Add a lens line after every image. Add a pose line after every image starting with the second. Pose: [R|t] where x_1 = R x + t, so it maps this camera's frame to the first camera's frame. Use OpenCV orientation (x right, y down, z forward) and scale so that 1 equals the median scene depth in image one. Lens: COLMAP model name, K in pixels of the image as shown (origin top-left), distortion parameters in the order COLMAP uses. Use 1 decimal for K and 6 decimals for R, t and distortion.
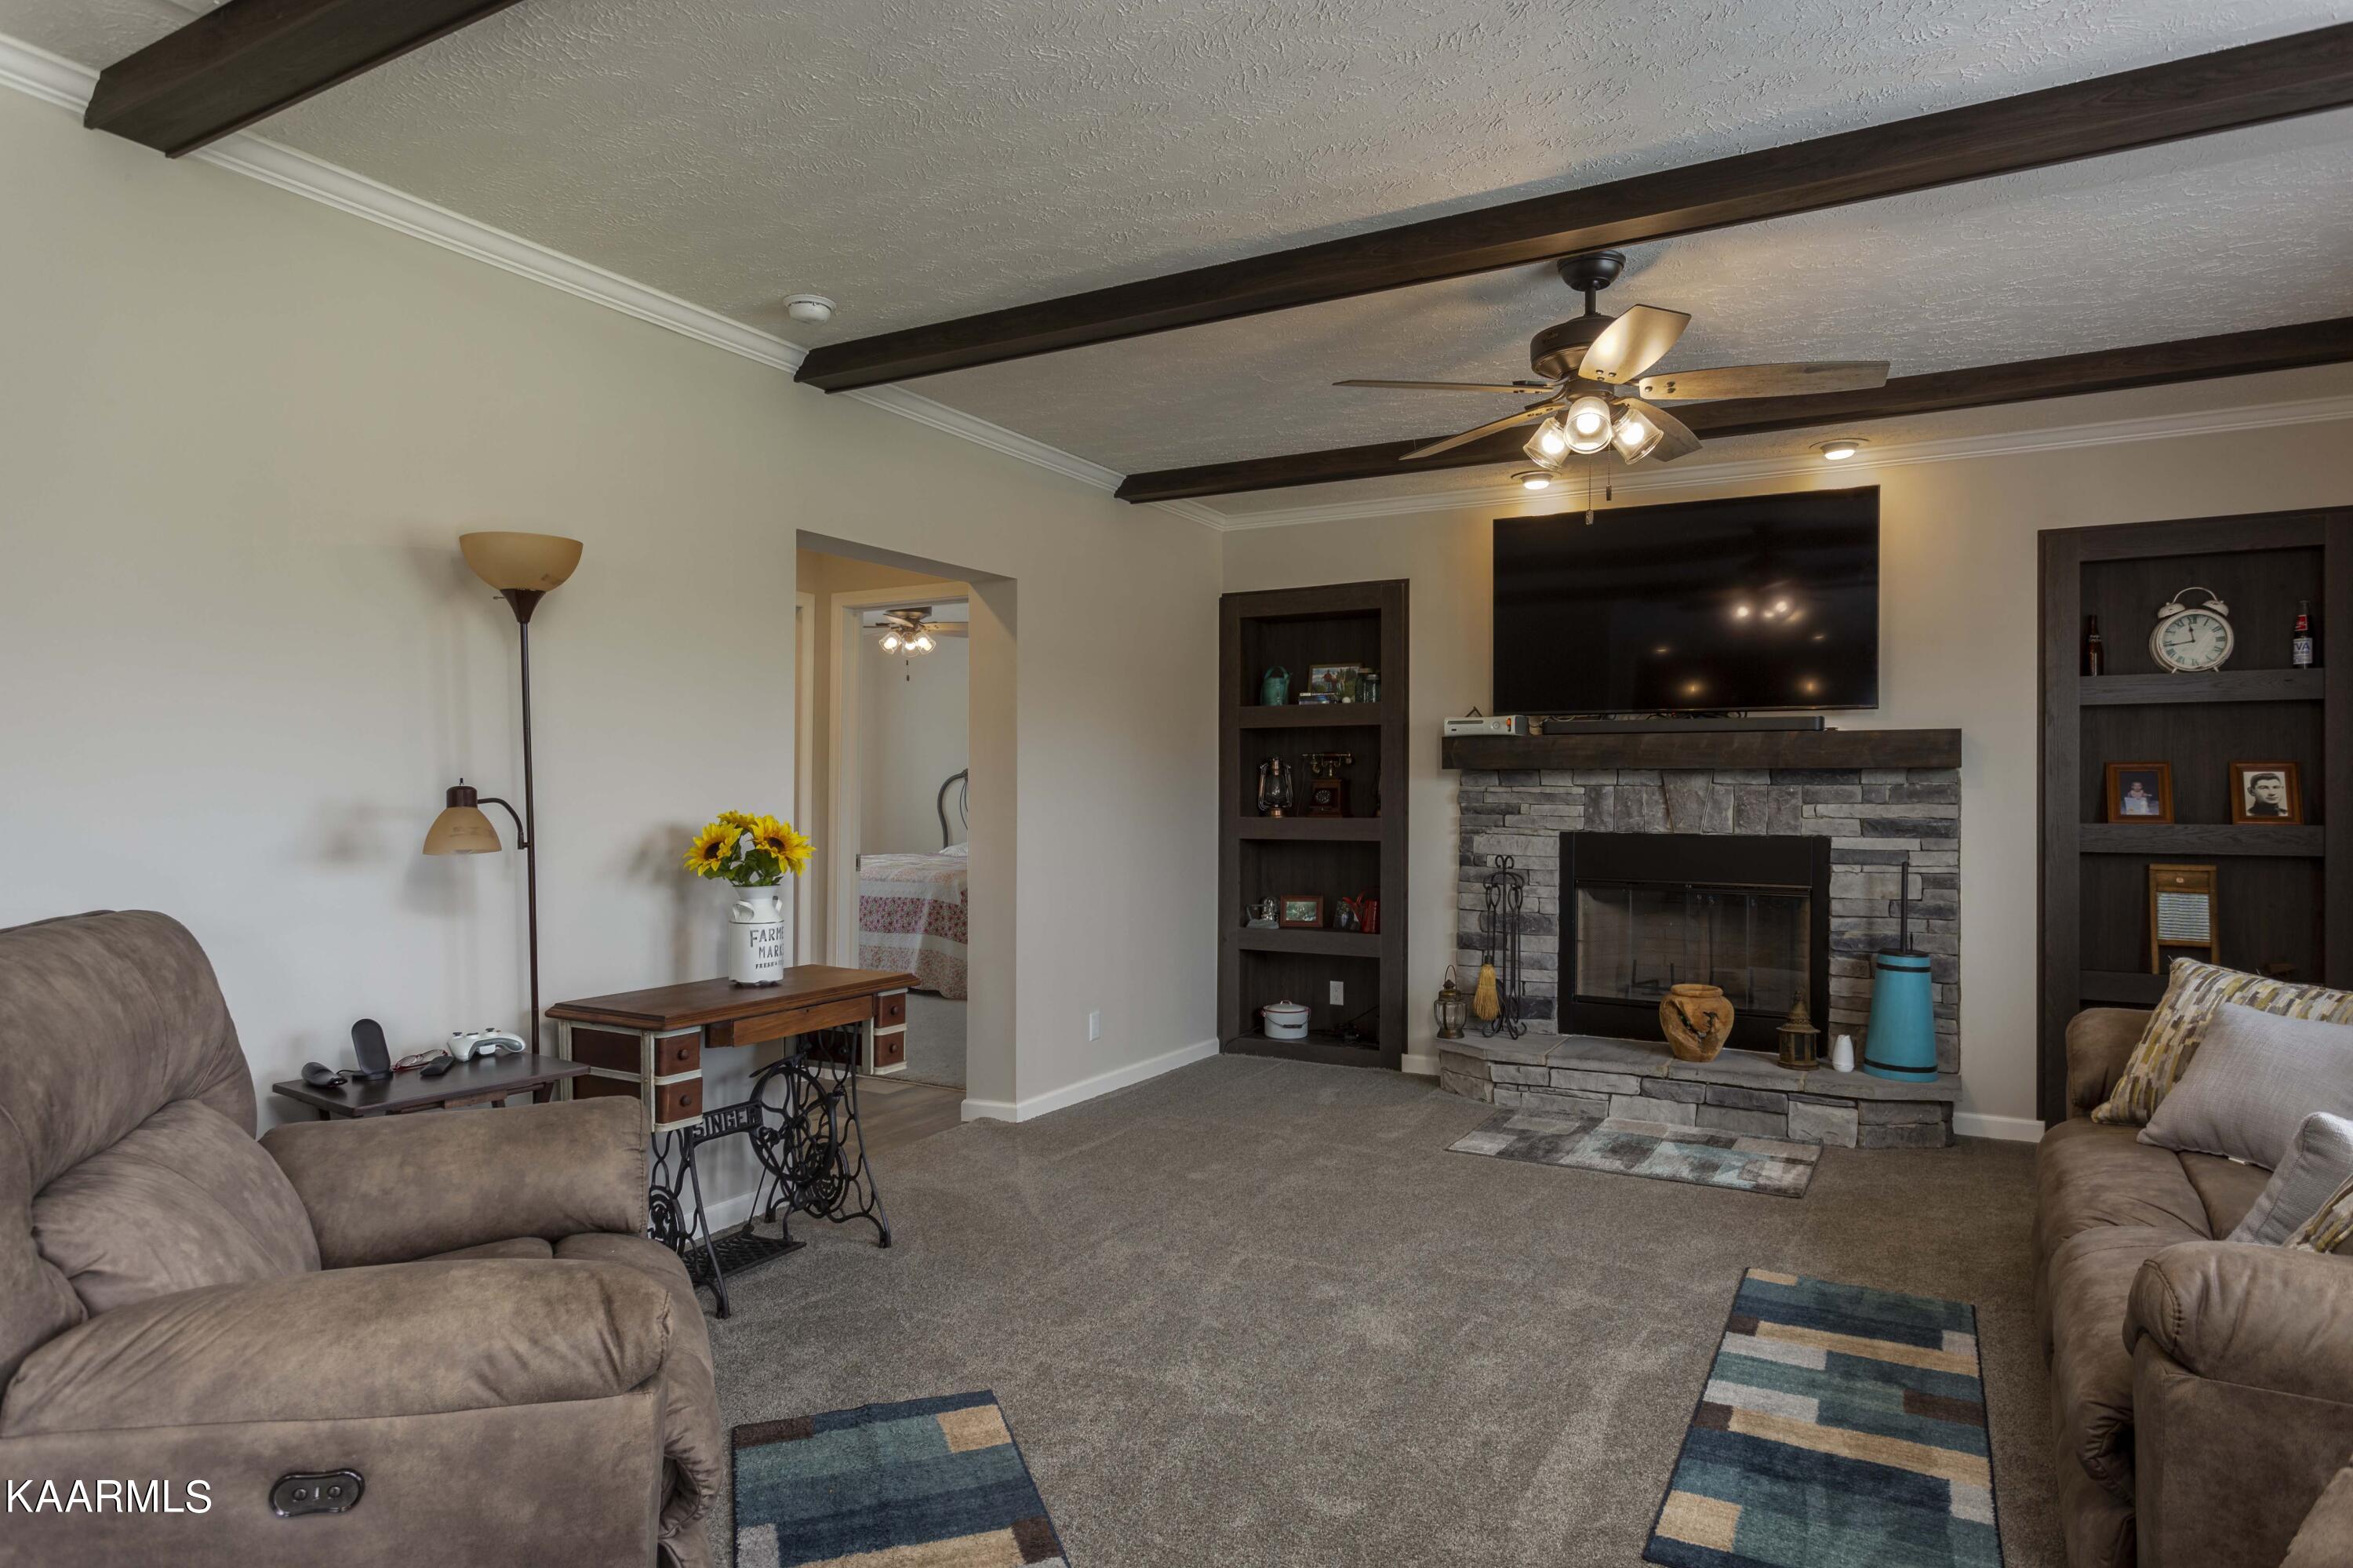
lens RADIAL K [[1342.2, 0, 1219.3], [0, 1342.2, 783.8], [0, 0, 1]] dist [-0.002006, 0.000976]
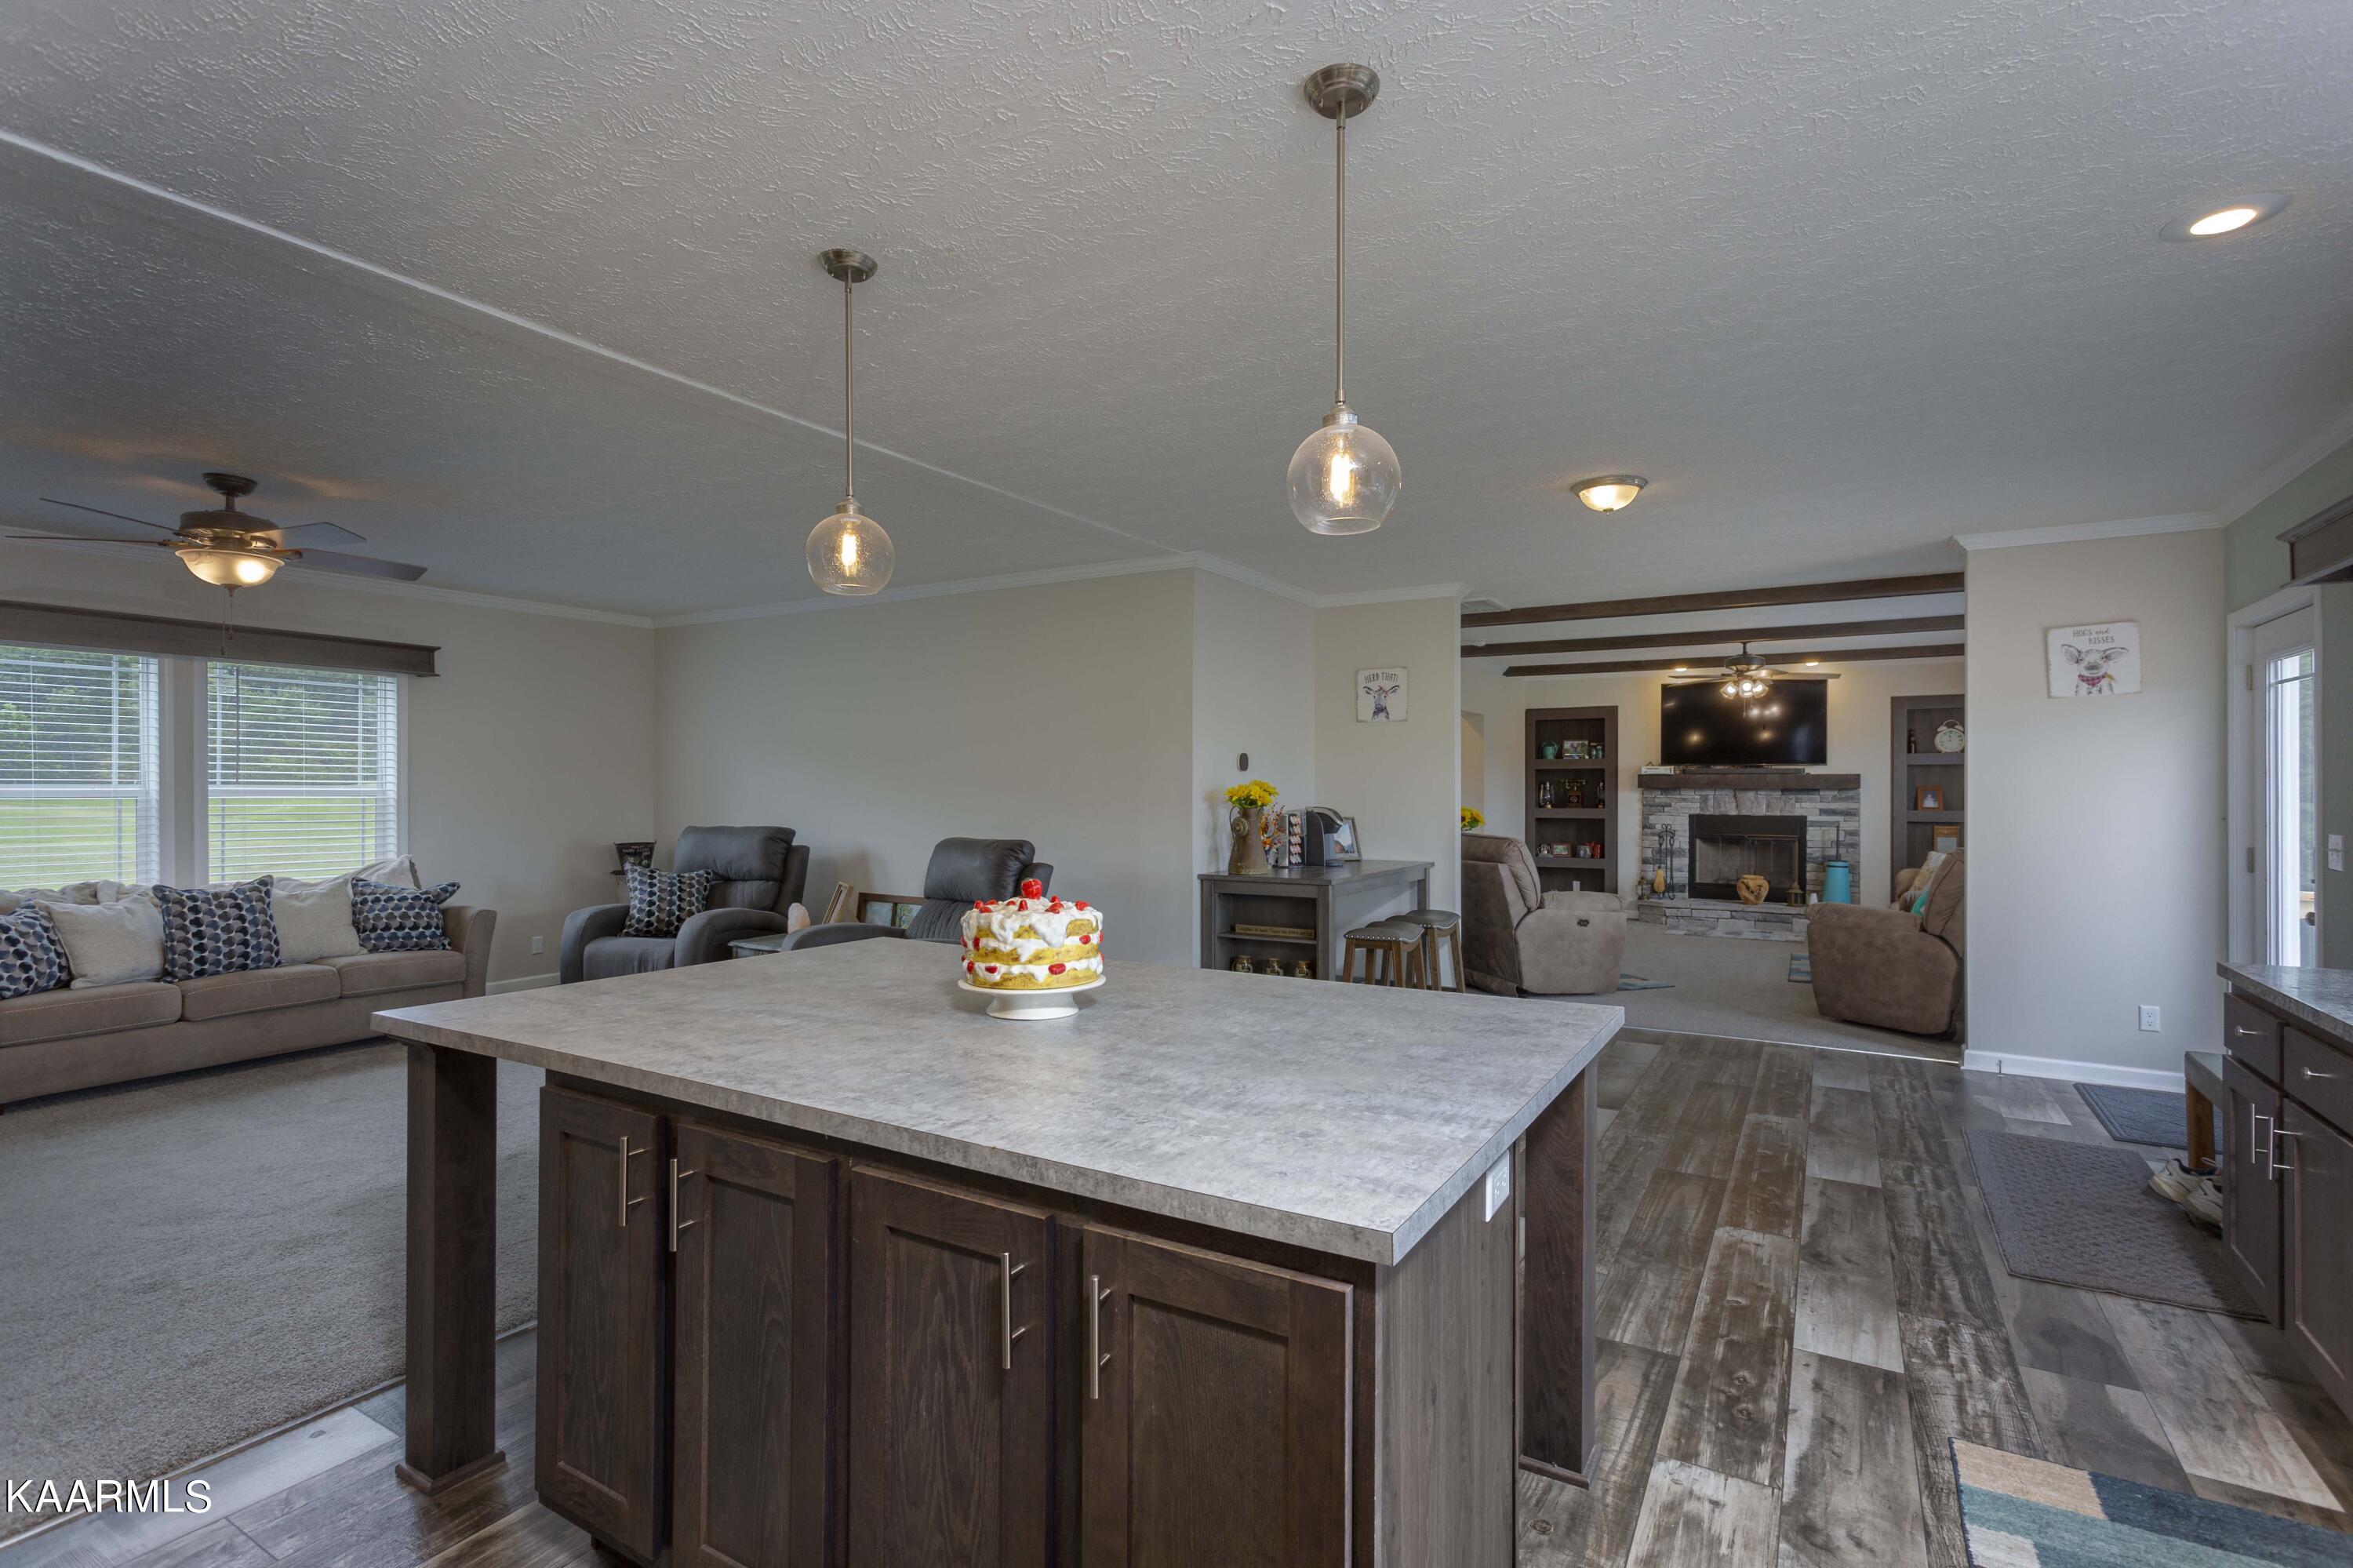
lens RADIAL K [[1091.5, 0, 1203.6], [0, 1091.5, 786.9], [0, 0, 1]] dist [0.002960, -0.016342]
pose [[0.999563, -0.001476, -0.029518, -0.598026], [0.001640, 0.999983, 0.005541, -0.027254], [0.029509, -0.005587, 0.999549, -1.046528]]
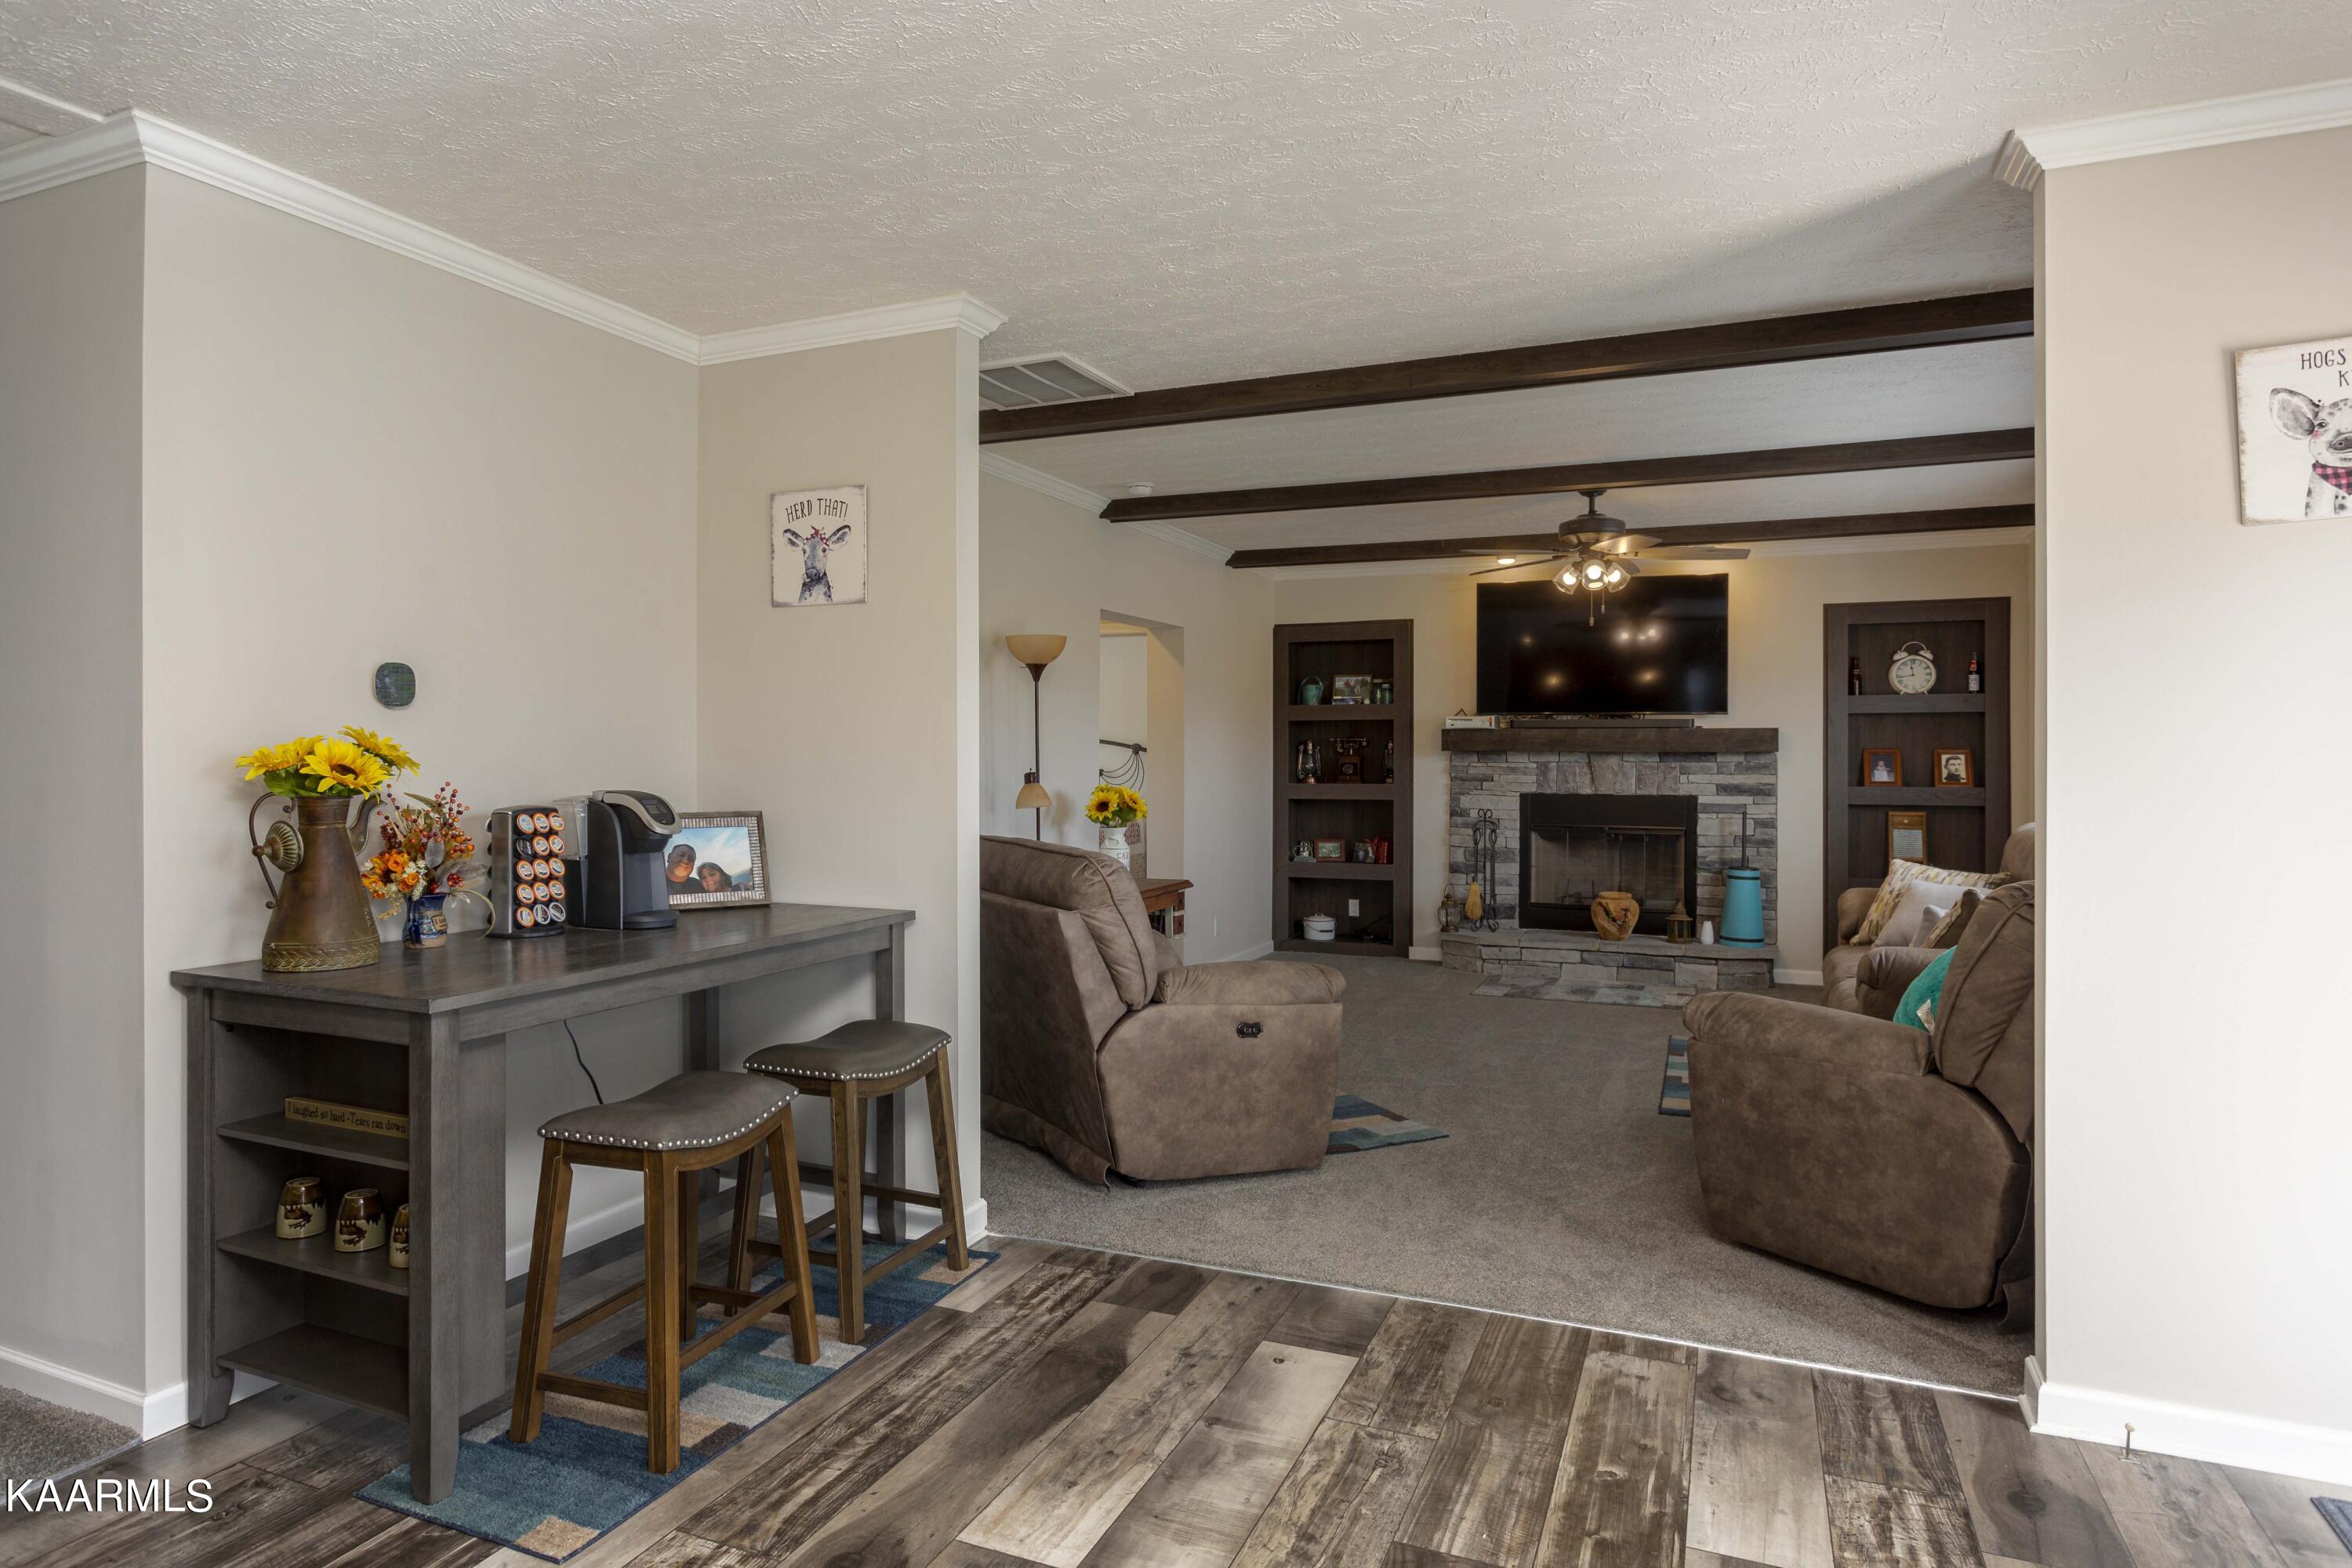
lens RADIAL K [[1348.7, 0, 1175.0], [0, 1348.7, 744.3], [0, 0, 1]] dist [-0.009213, 0.000024]
pose [[0.995116, -0.000762, 0.098705, -0.297748], [0.000746, 1.000000, 0.000194, -0.020580], [-0.098705, -0.000120, 0.995117, -0.488144]]
